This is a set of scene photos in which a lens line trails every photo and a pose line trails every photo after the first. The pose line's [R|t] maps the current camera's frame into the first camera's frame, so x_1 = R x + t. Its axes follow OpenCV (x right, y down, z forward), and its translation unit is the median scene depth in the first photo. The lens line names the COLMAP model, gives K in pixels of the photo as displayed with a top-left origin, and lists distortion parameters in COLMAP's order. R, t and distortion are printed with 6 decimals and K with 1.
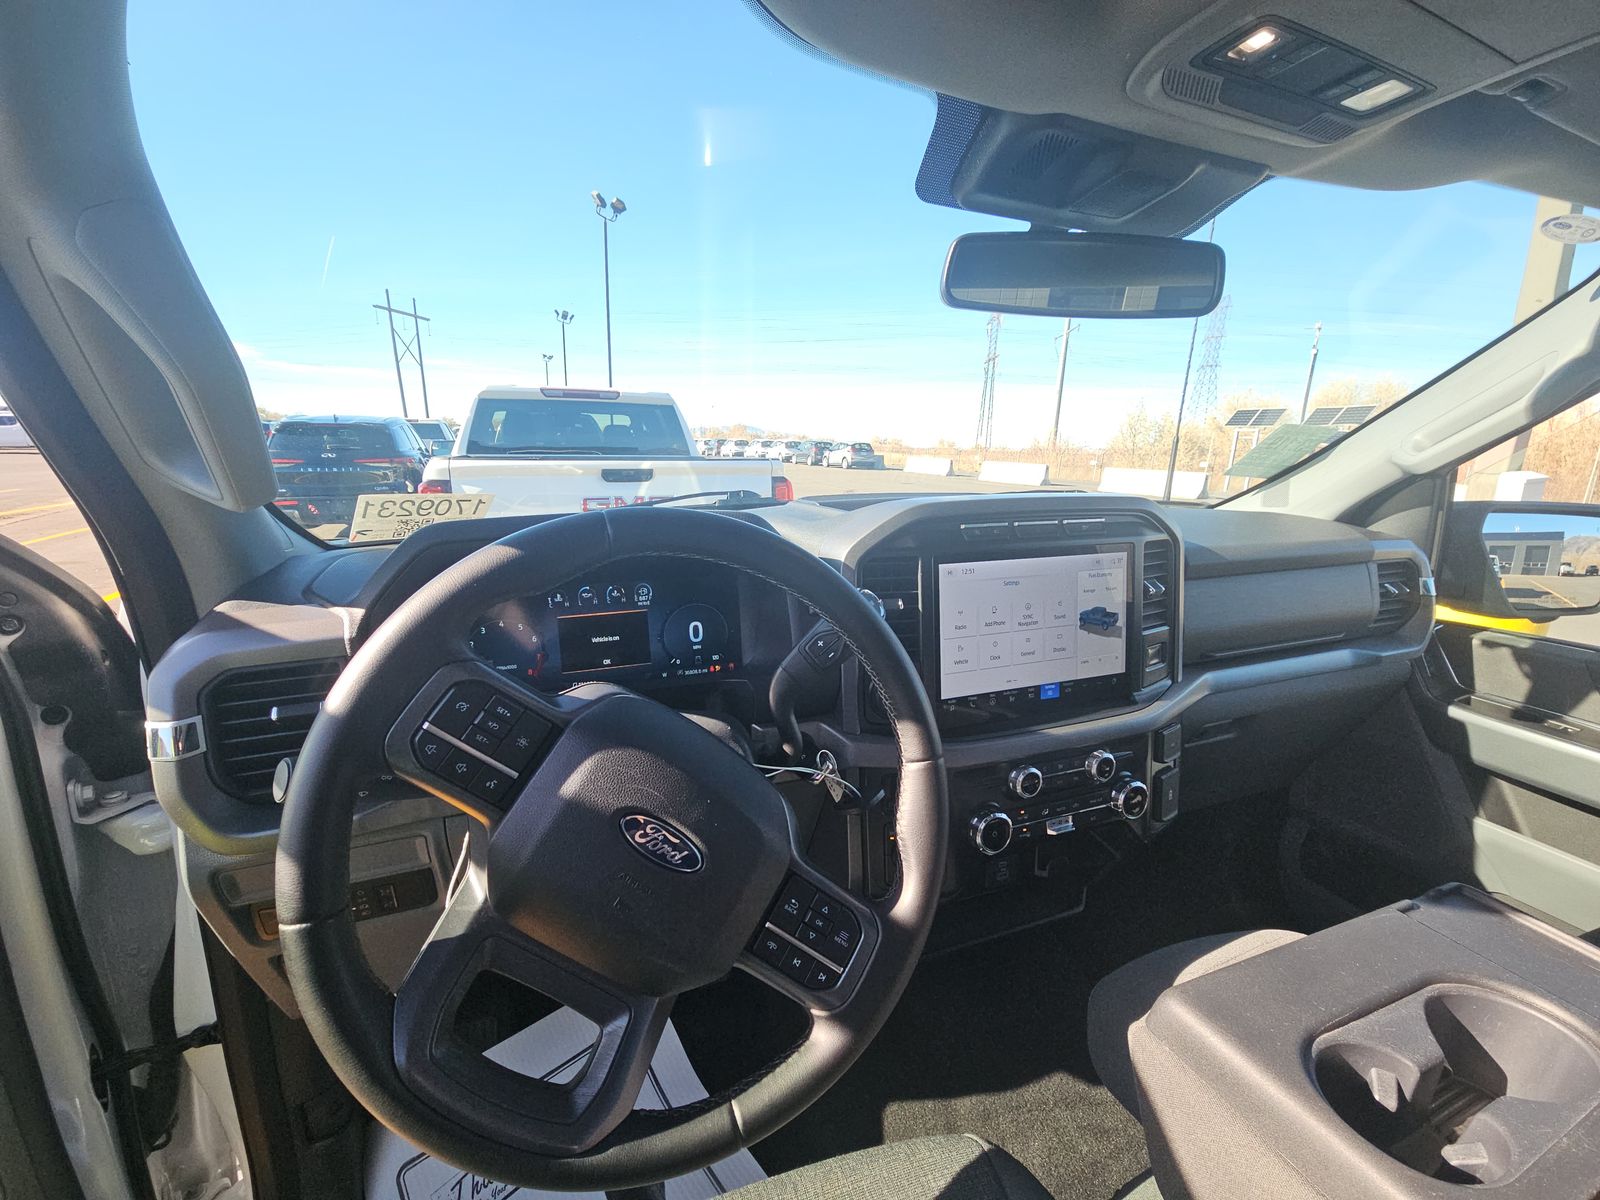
lens RADIAL K [[659.6, 0, 800.0], [0, 659.6, 600.0], [0, 0, 1]] dist [-0.001661, -0.000493]
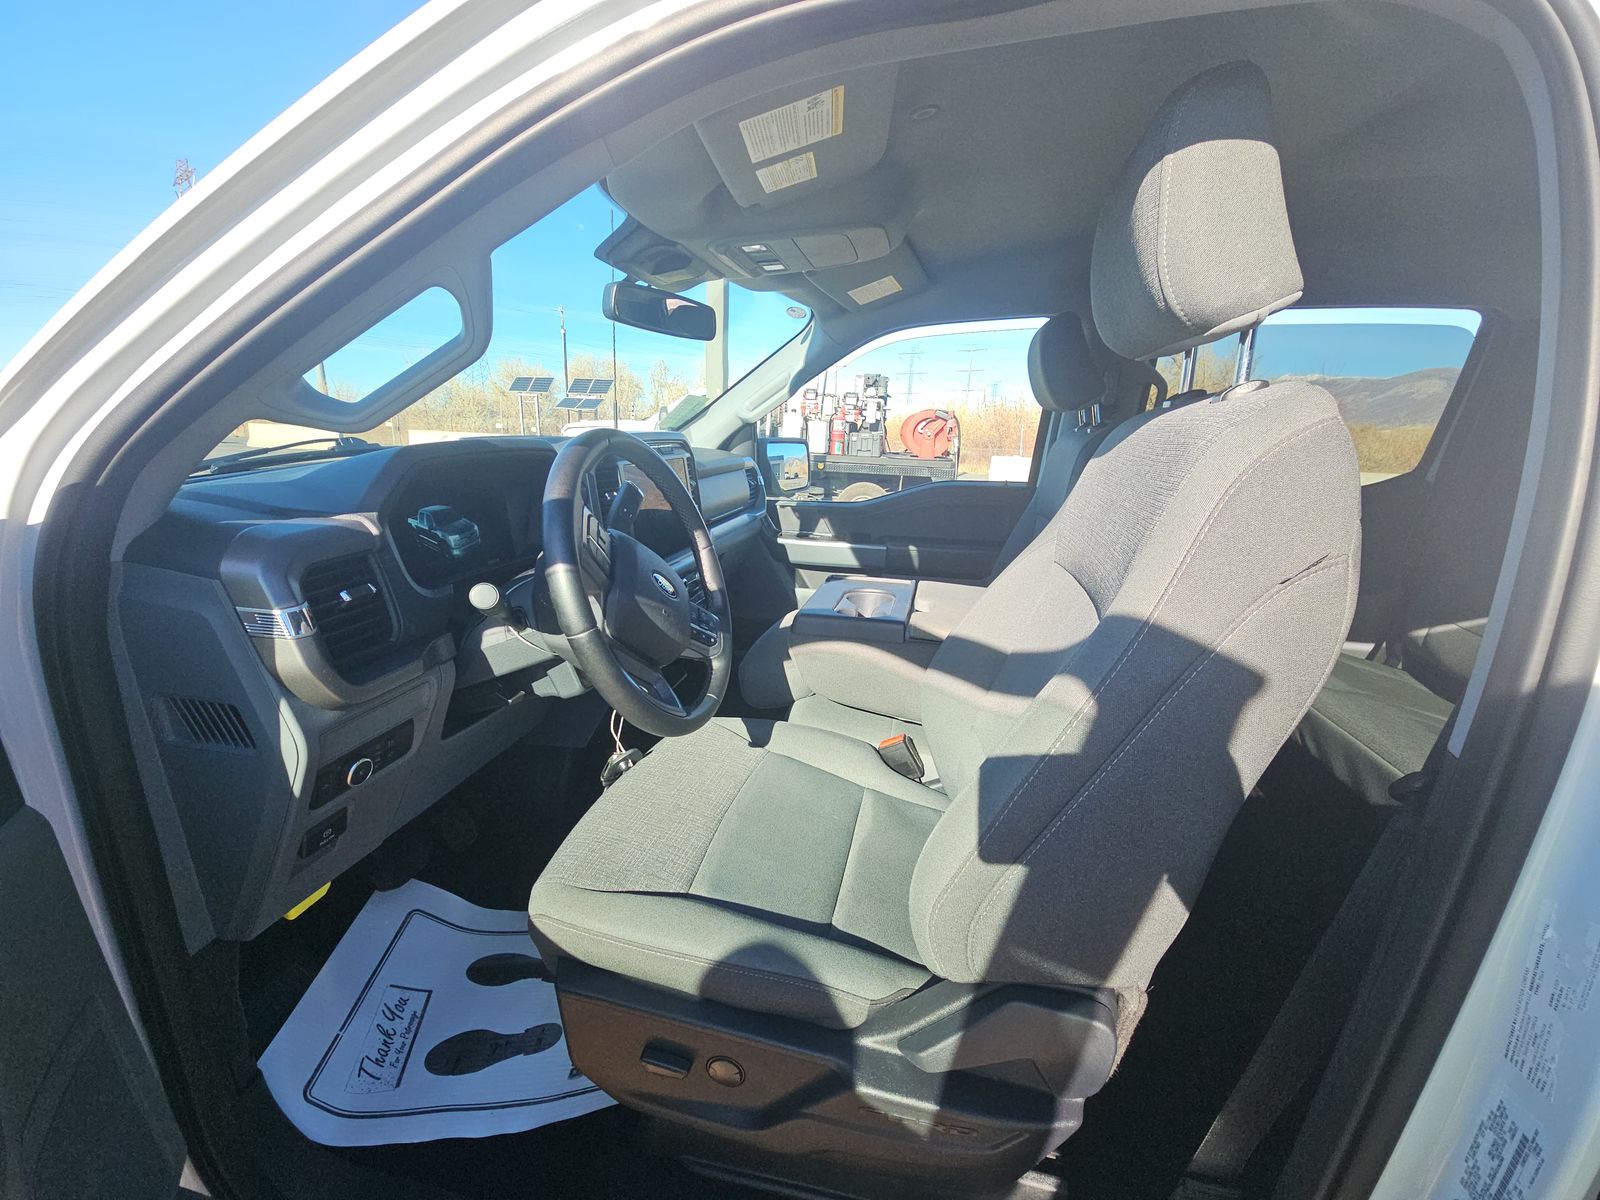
lens RADIAL K [[659.6, 0, 800.0], [0, 659.6, 600.0], [0, 0, 1]] dist [-0.001661, -0.000493]
pose [[0.567755, -0.201664, 0.798114, -0.646616], [0.158043, 0.978196, 0.134739, 0.084142], [-0.807884, 0.049638, 0.587247, -0.252136]]
